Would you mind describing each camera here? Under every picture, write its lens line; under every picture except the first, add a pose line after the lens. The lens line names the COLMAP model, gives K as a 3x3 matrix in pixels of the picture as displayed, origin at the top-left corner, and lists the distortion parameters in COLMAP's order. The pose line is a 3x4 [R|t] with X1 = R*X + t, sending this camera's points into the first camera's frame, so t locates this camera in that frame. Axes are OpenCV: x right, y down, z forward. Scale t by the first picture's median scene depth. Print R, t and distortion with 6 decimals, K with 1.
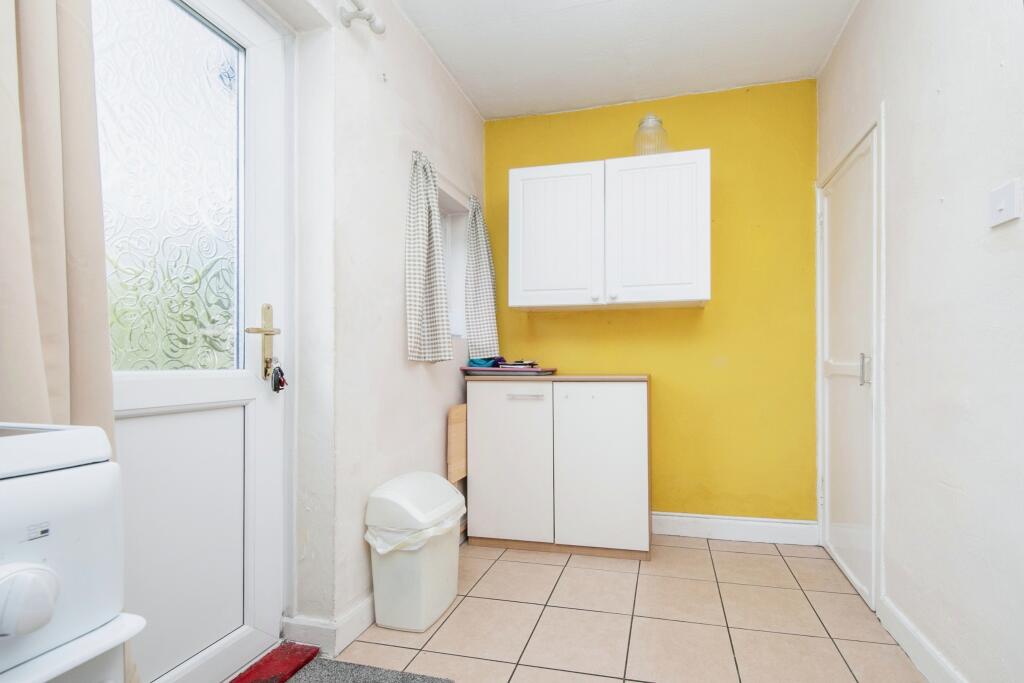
lens RADIAL K [[418.8, 0, 511.7], [0, 418.8, 345.9], [0, 0, 1]] dist [0.003810, -0.000130]
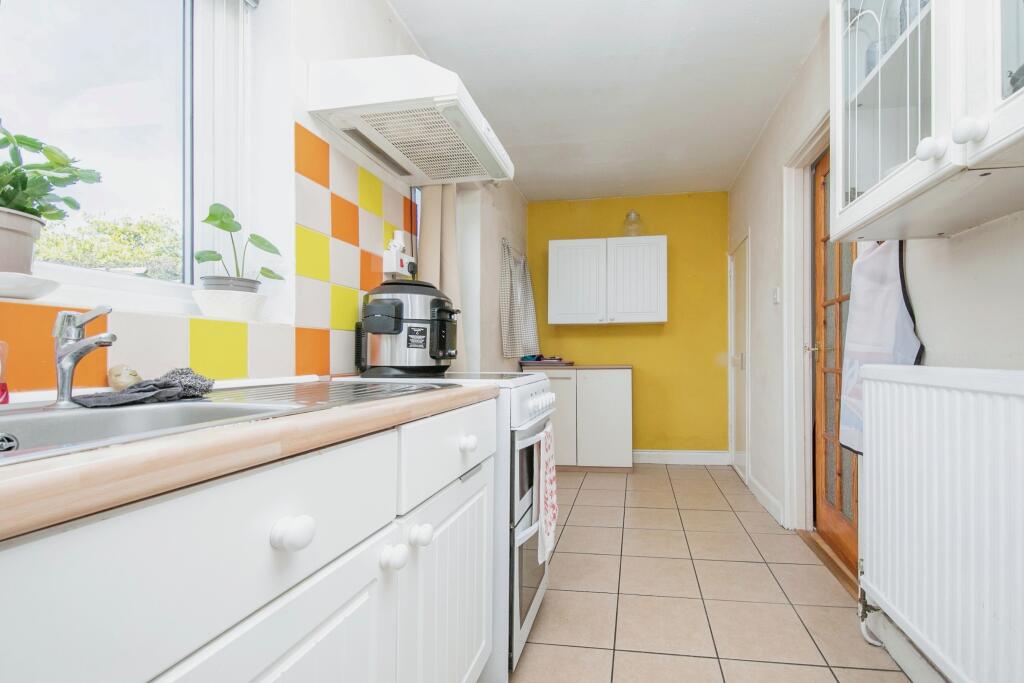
lens RADIAL K [[413.4, 0, 538.2], [0, 413.4, 341.5], [0, 0, 1]] dist [0.000627, -0.000023]
pose [[0.996053, 0.001168, 0.088750, -0.190584], [-0.000913, 0.999995, -0.002913, -0.019959], [-0.088753, 0.002821, 0.996050, -0.604392]]
